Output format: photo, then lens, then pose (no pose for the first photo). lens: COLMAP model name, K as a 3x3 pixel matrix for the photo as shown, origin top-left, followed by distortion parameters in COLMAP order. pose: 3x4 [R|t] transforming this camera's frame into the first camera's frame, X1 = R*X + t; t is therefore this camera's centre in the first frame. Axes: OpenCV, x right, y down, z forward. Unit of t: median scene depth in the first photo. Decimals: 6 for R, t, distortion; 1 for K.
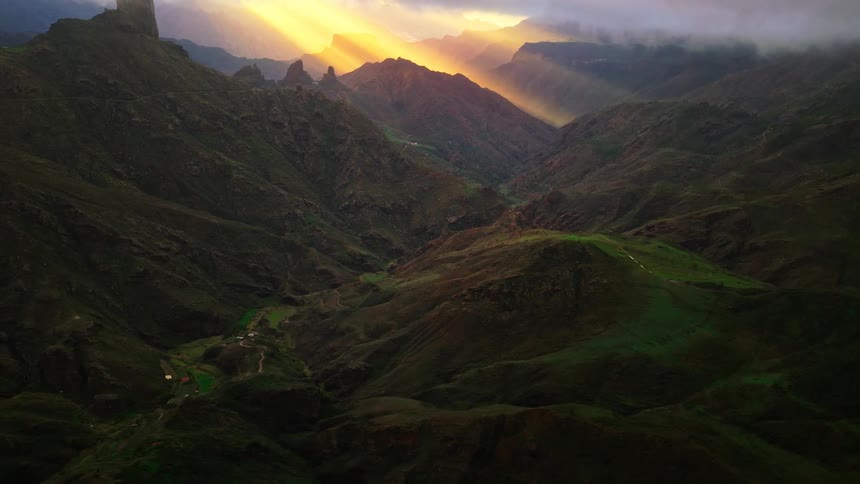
lens RADIAL K [[832.2, 0, 433.6], [0, 832.2, 246.9], [0, 0, 1]] dist [0.020116, 0.000000]
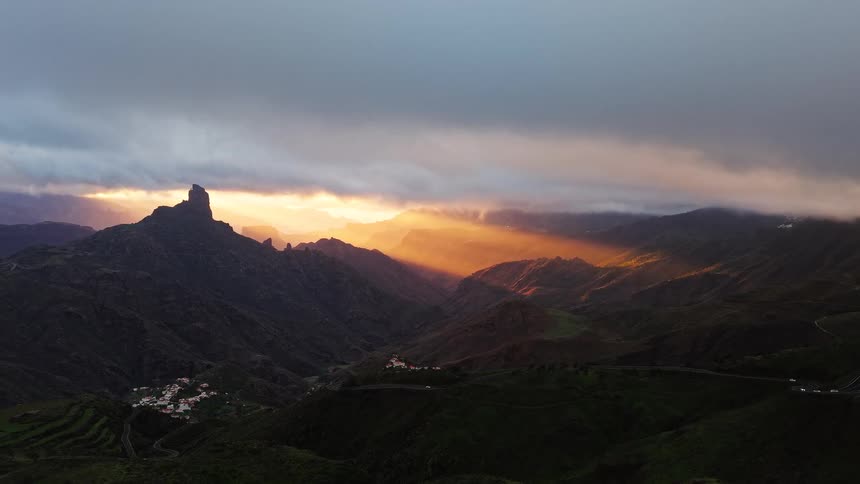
lens RADIAL K [[812.5, 0, 426.1], [0, 812.5, 257.3], [0, 0, 1]] dist [0.032641, 0.000000]
pose [[0.985467, -0.022437, 0.168377, -0.216797], [0.058375, 0.975601, -0.211648, 0.166474], [-0.159520, 0.218401, 0.962733, -0.507570]]
